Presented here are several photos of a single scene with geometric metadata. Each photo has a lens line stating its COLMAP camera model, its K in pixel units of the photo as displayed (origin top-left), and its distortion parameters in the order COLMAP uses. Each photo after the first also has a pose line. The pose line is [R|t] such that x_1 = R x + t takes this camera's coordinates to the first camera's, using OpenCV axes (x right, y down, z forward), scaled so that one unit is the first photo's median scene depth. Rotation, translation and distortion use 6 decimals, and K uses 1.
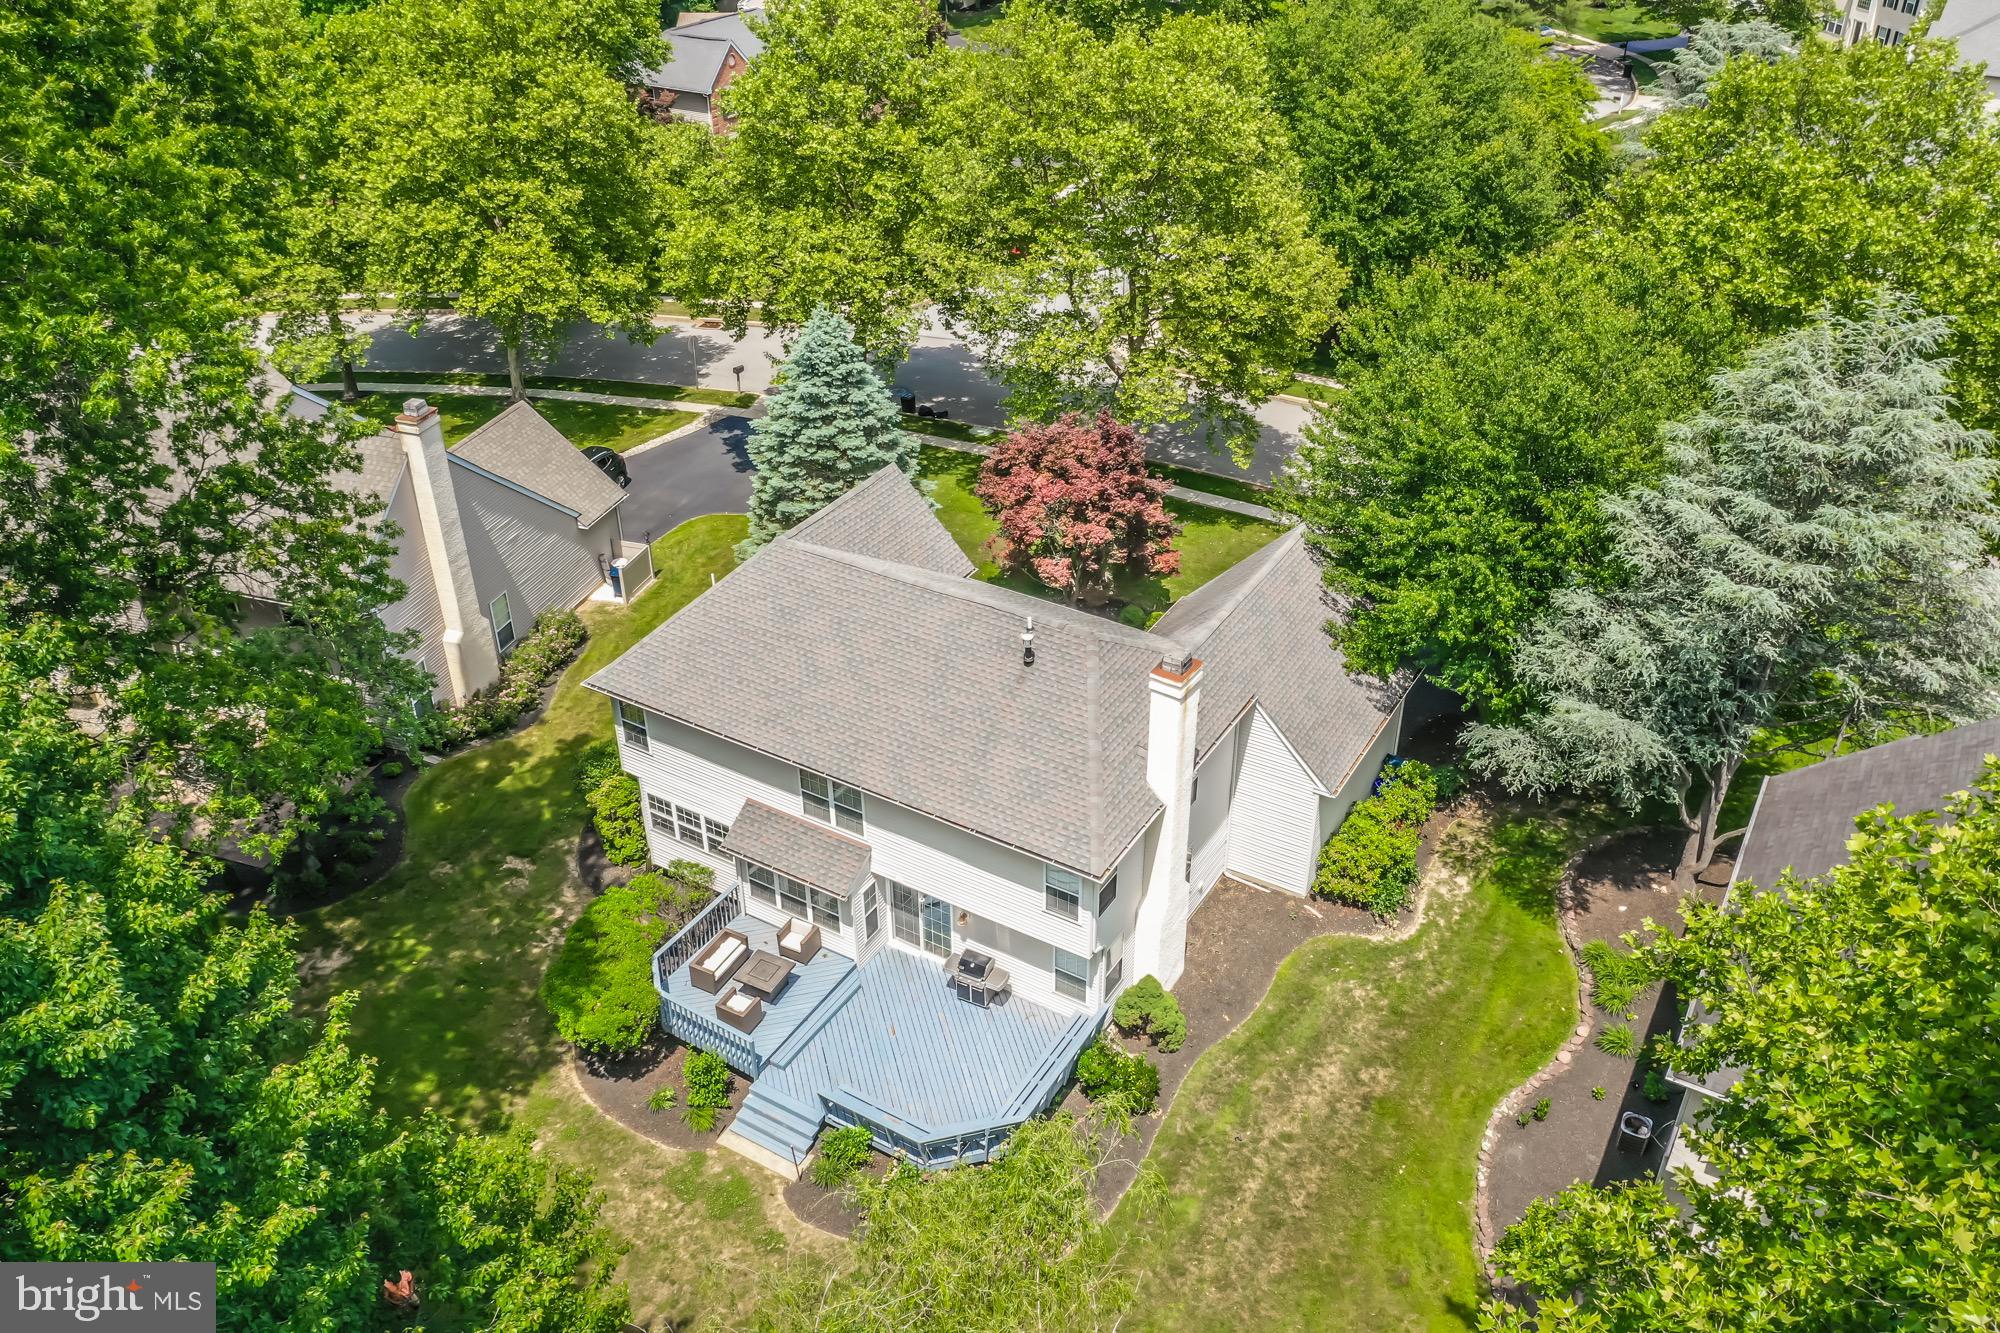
lens RADIAL K [[1558.6, 0, 1000.0], [0, 1558.6, 666.5], [0, 0, 1]] dist [-0.001617, 0.001476]
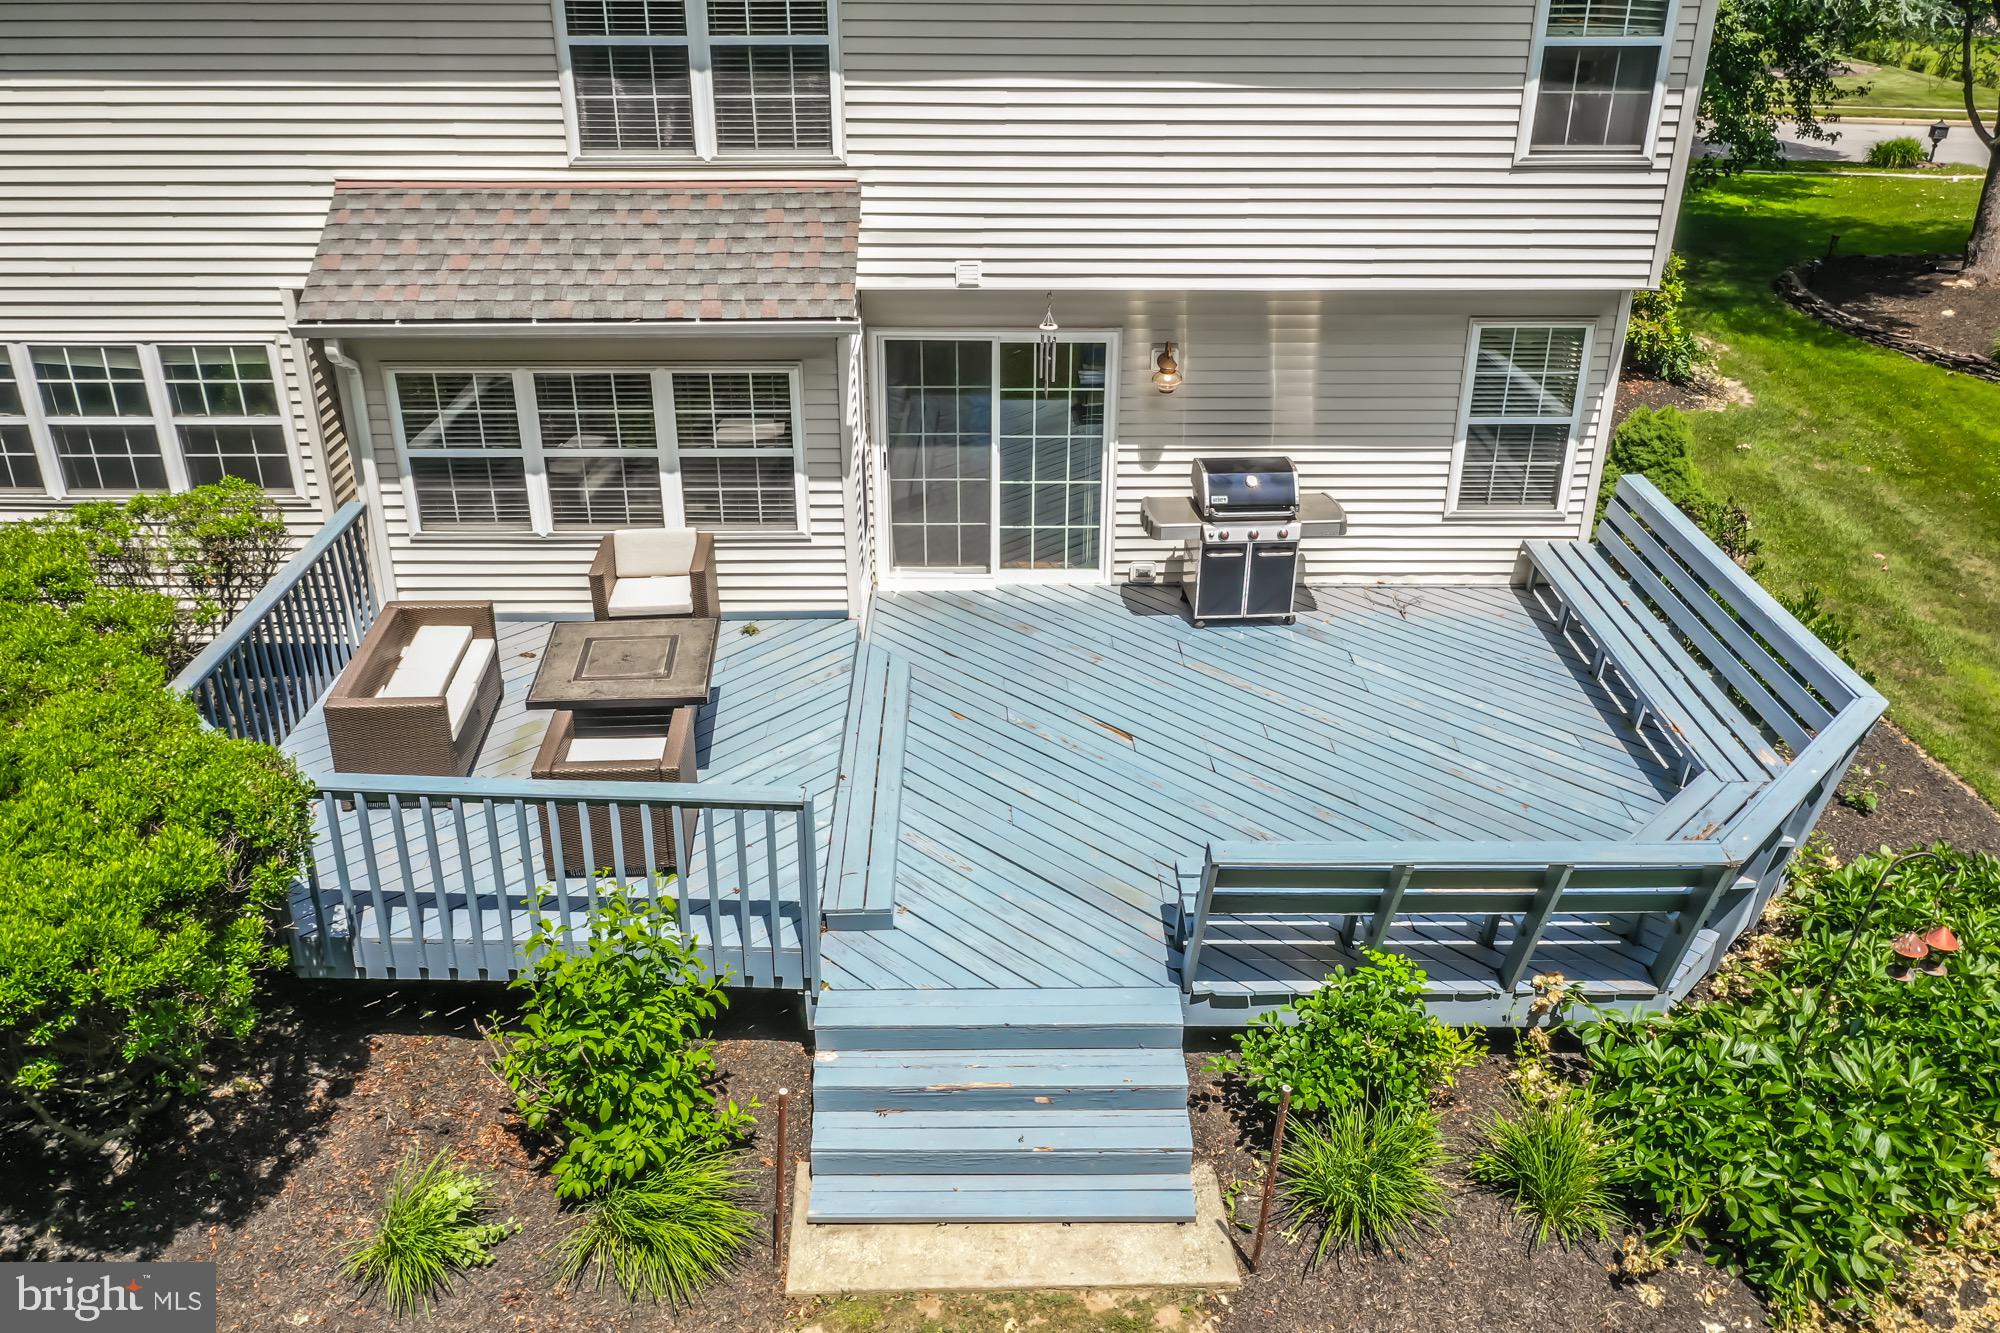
lens RADIAL K [[1586.2, 0, 996.5], [0, 1586.2, 656.7], [0, 0, 1]] dist [-0.007350, -0.016487]
pose [[0.849088, -0.223872, 0.478466, -0.210720], [0.275666, 0.960429, -0.039817, 0.206716], [-0.450619, 0.165705, 0.877203, 0.678003]]
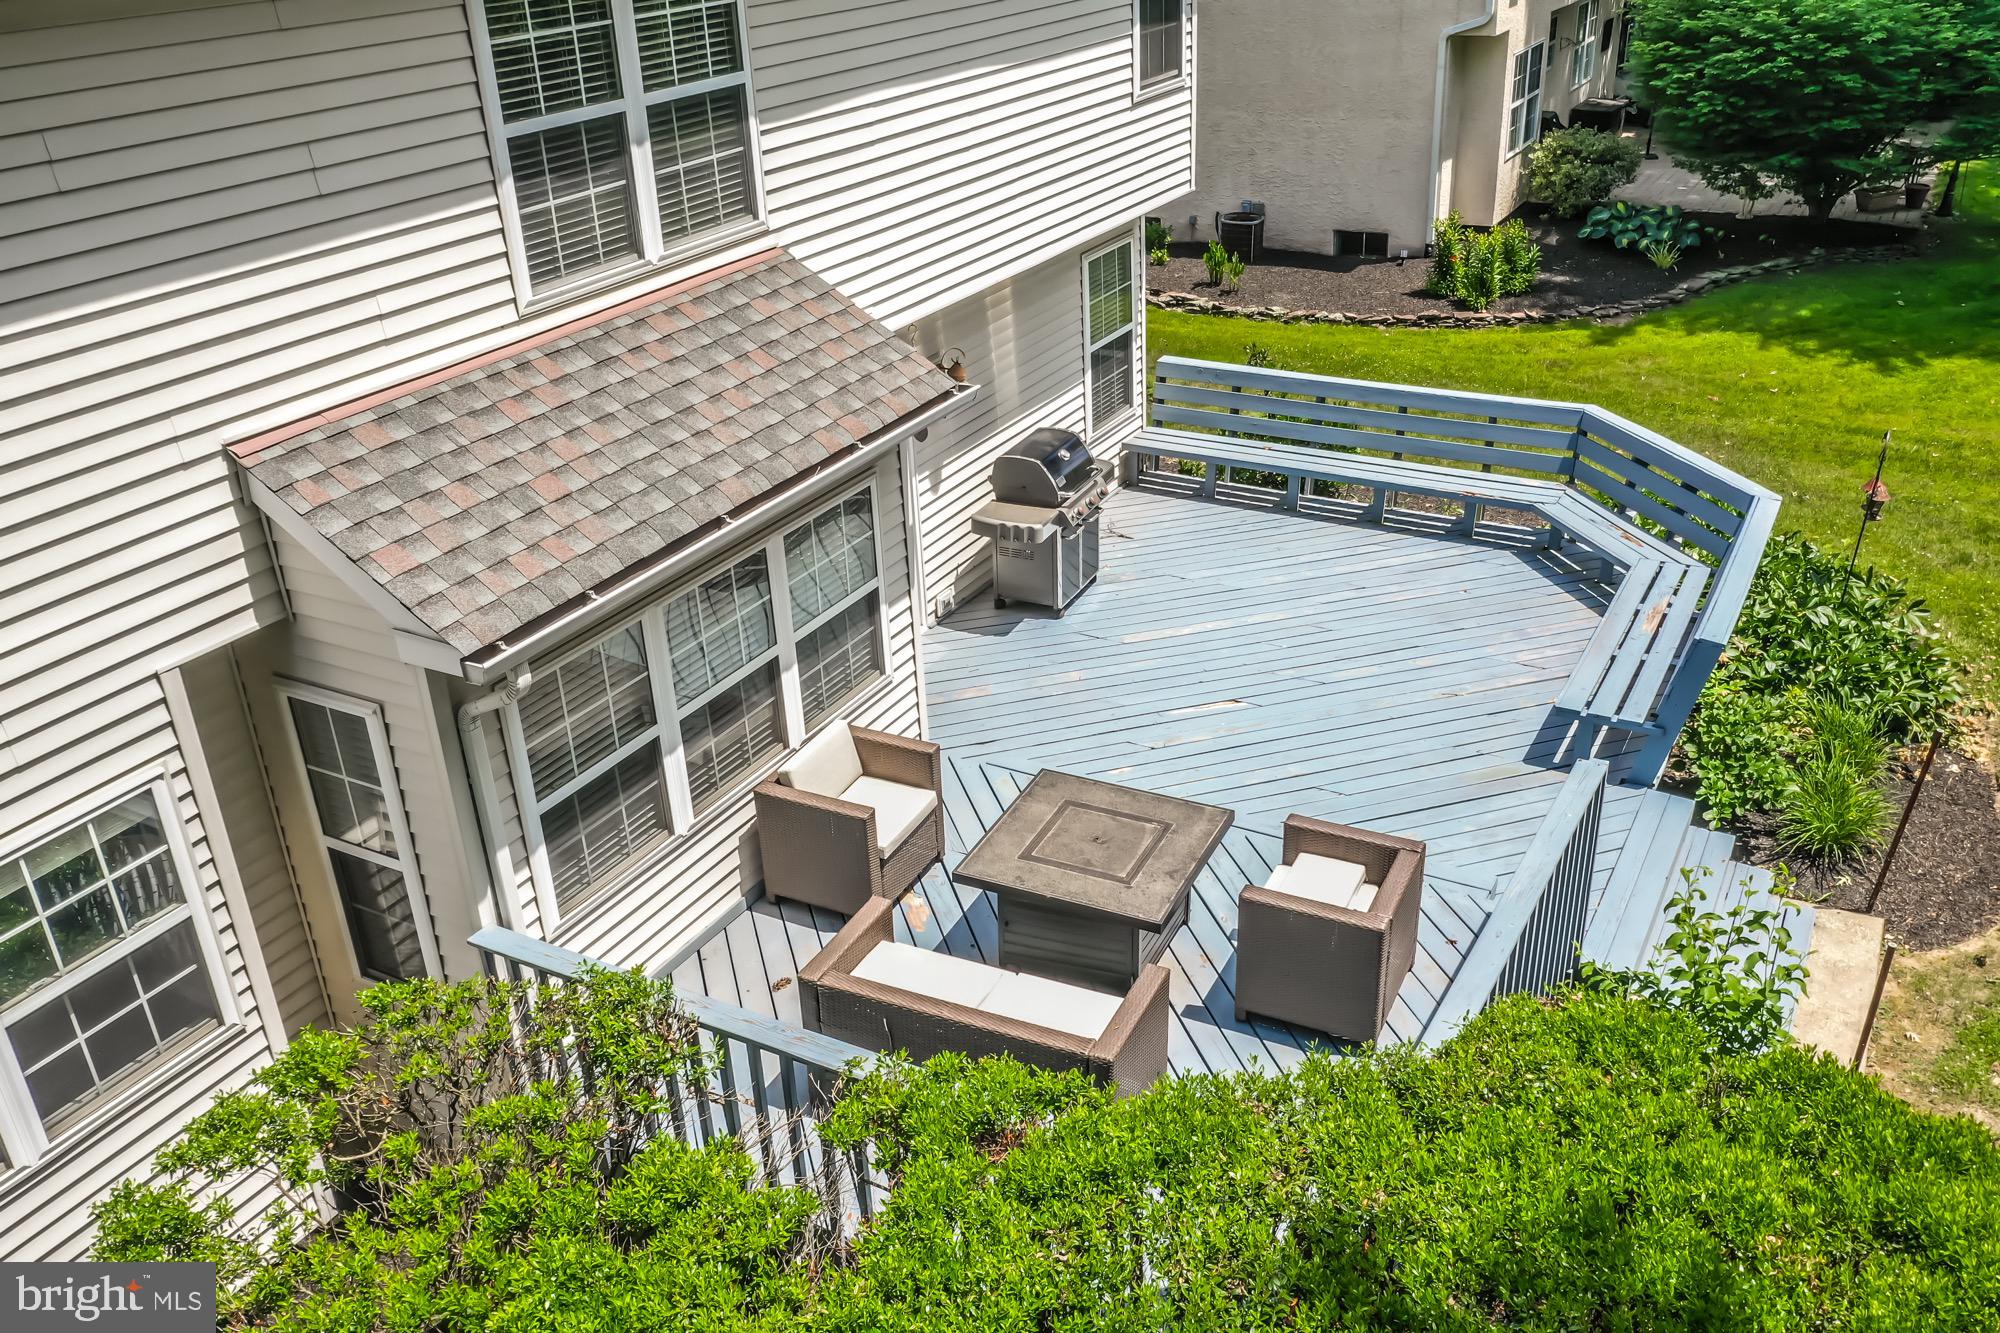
lens RADIAL K [[1667.5, 0, 1000.0], [0, 1667.5, 666.5], [0, 0, 1]] dist [-0.013063, -0.006190]
pose [[-0.029636, -0.438123, 0.898427, -0.318634], [0.575288, 0.727556, 0.373773, 0.079370], [-0.817414, 0.527931, 0.230485, 0.875337]]
